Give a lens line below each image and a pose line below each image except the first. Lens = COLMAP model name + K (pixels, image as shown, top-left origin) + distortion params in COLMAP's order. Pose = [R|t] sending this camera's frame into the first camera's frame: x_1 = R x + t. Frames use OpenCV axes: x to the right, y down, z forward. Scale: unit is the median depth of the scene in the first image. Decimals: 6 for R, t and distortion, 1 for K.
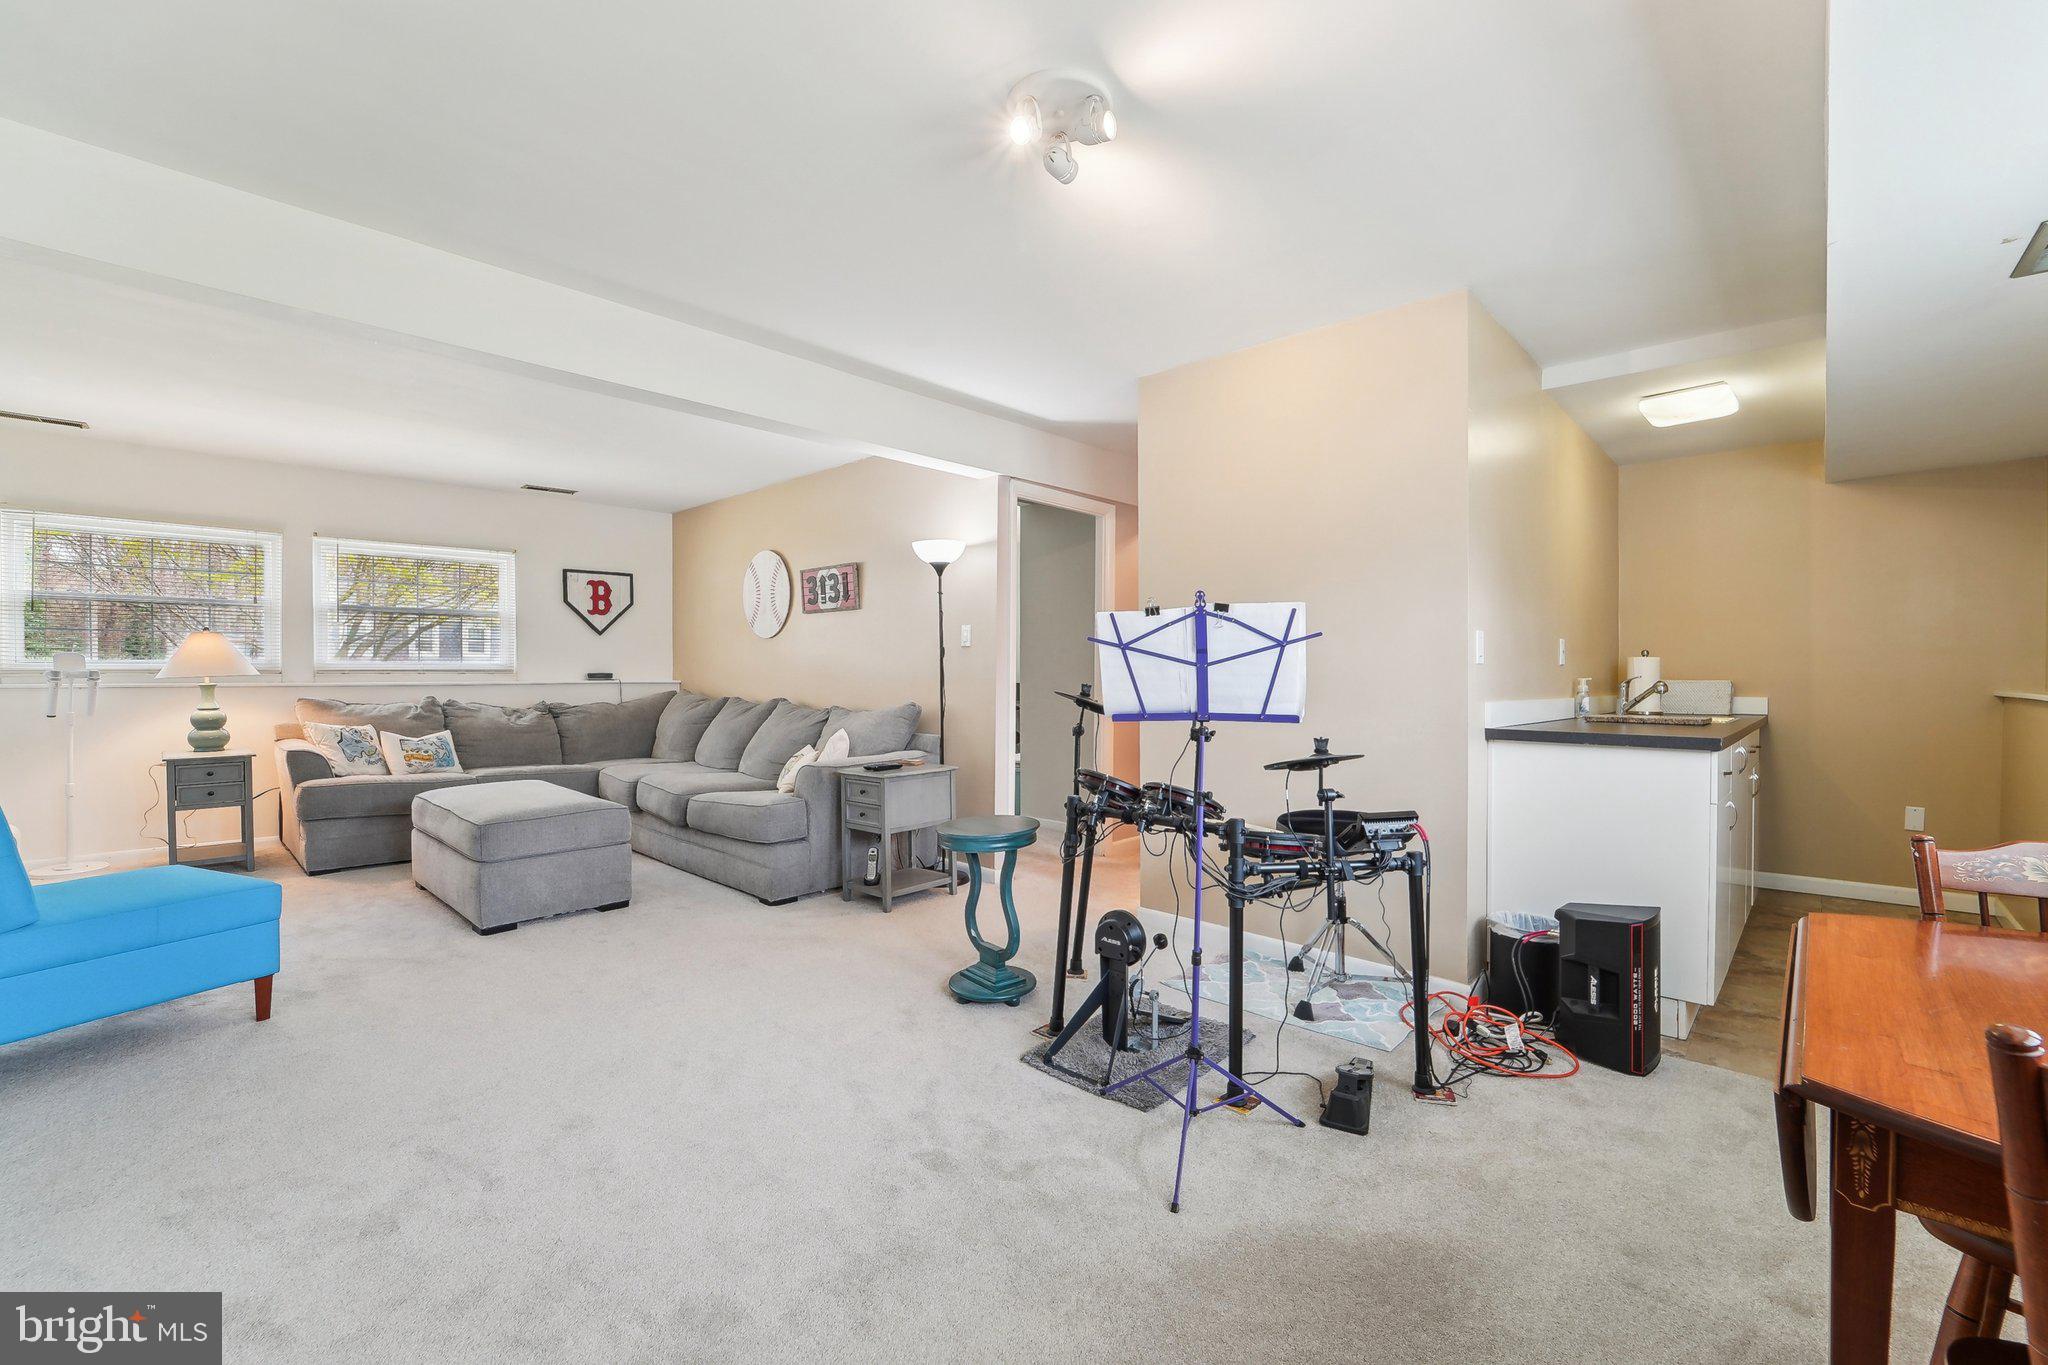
lens RADIAL K [[848.7, 0, 1015.9], [0, 848.7, 679.3], [0, 0, 1]] dist [-0.016077, -0.001509]
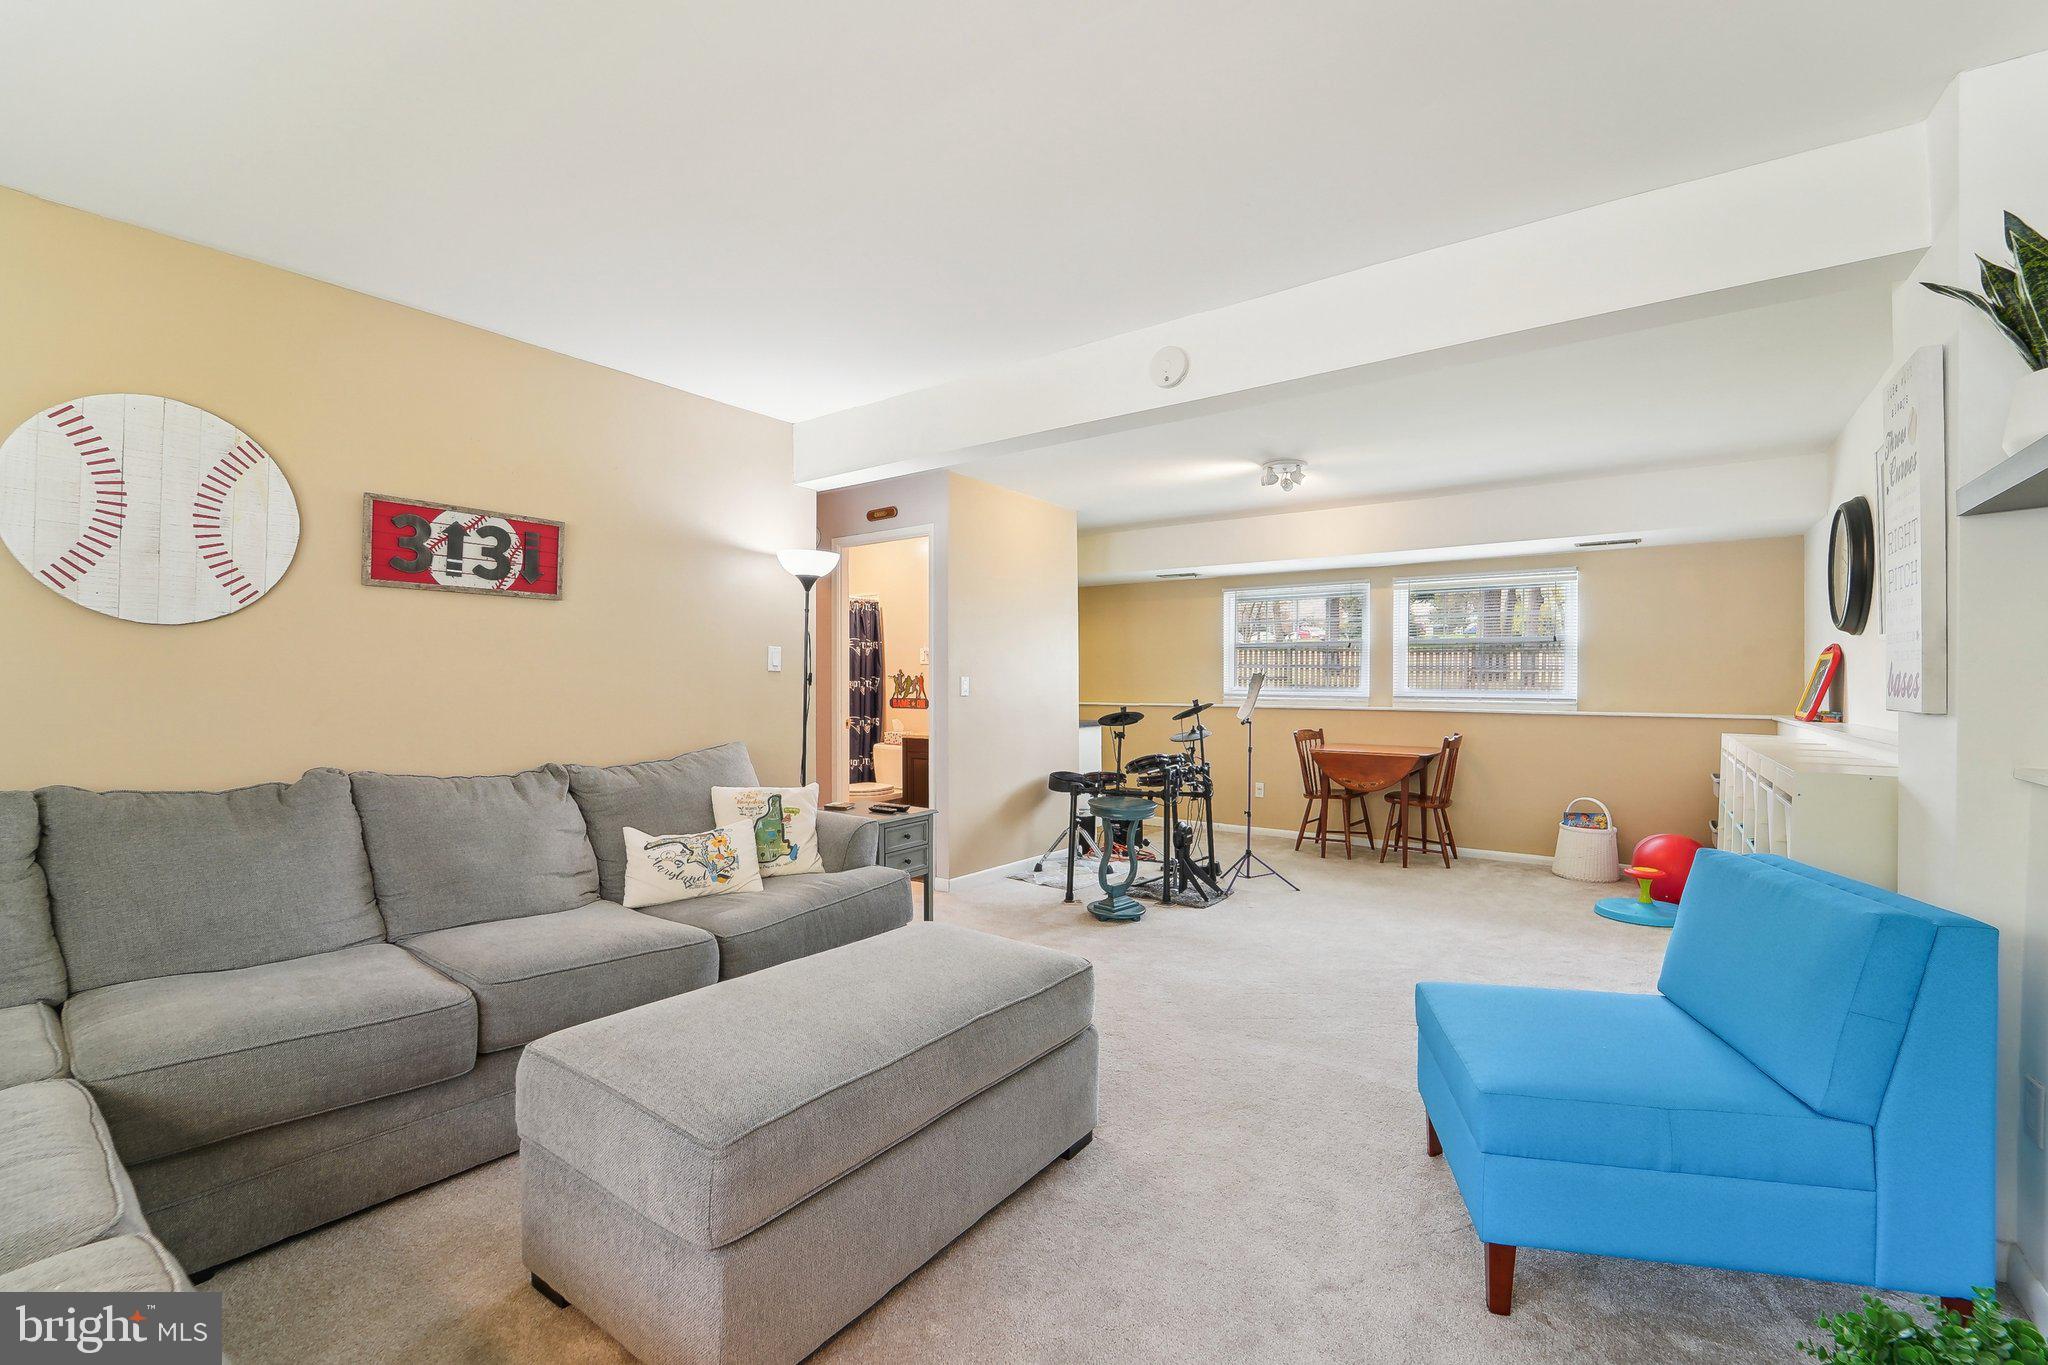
lens RADIAL K [[848.7, 0, 1023.5], [0, 848.7, 687.9], [0, 0, 1]] dist [-0.016077, -0.001509]
pose [[-0.128494, -0.003544, 0.991704, -0.863405], [0.004367, 0.999982, 0.004139, -0.022696], [-0.991701, 0.004863, -0.128477, 0.786651]]
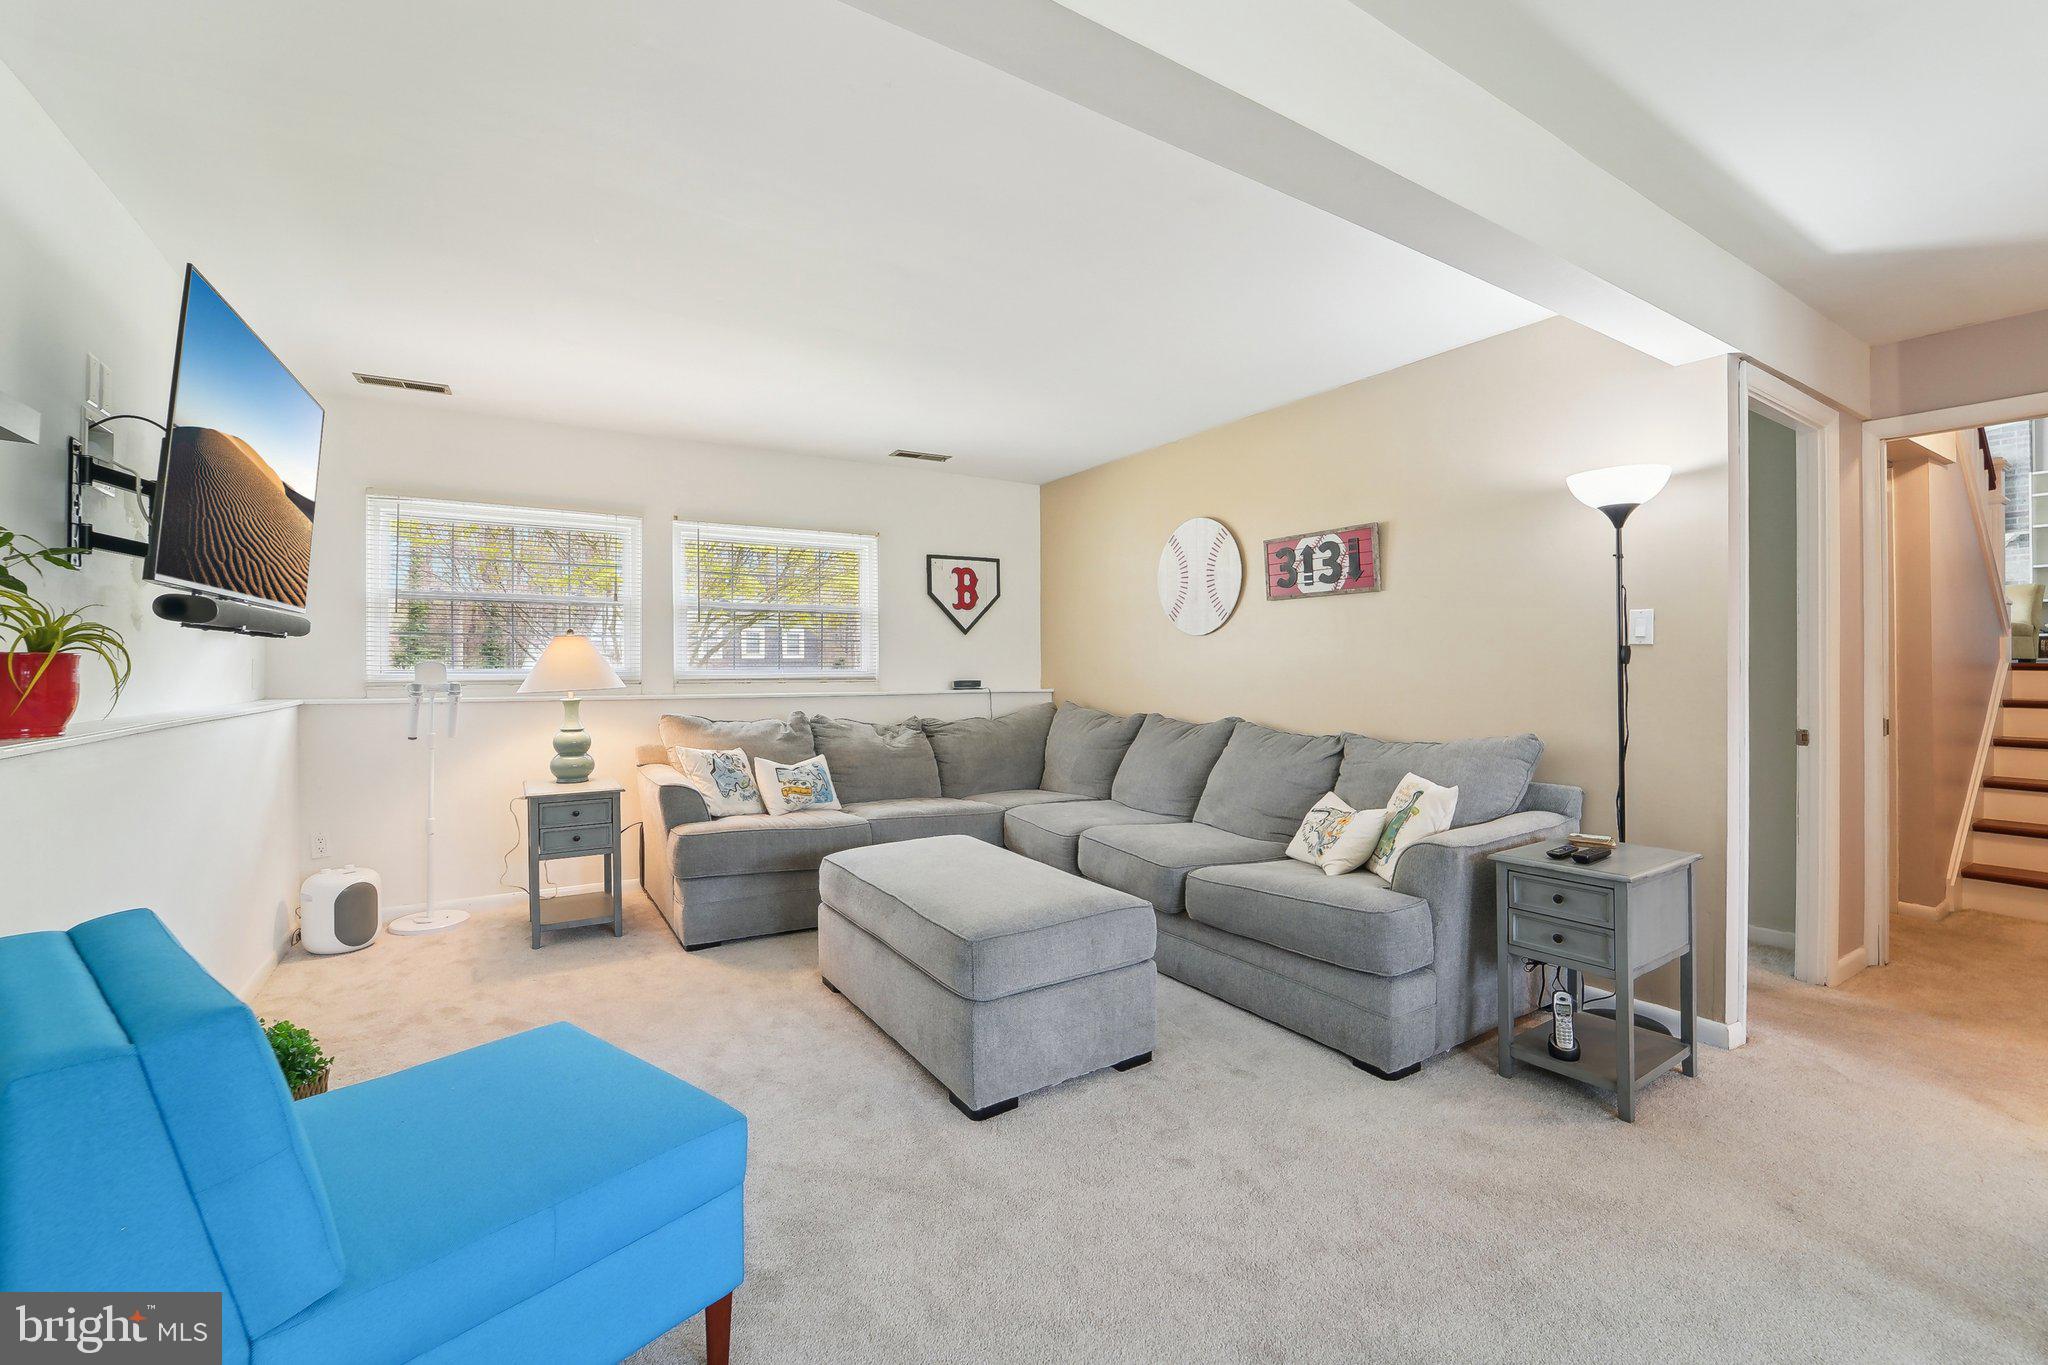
lens RADIAL K [[848.7, 0, 1028.3], [0, 848.7, 669.9], [0, 0, 1]] dist [-0.016077, -0.001509]
pose [[0.970817, -0.002945, -0.239803, -0.311679], [0.001293, 0.999974, -0.007045, -0.015422], [0.239817, 0.006529, 0.970796, 0.283486]]
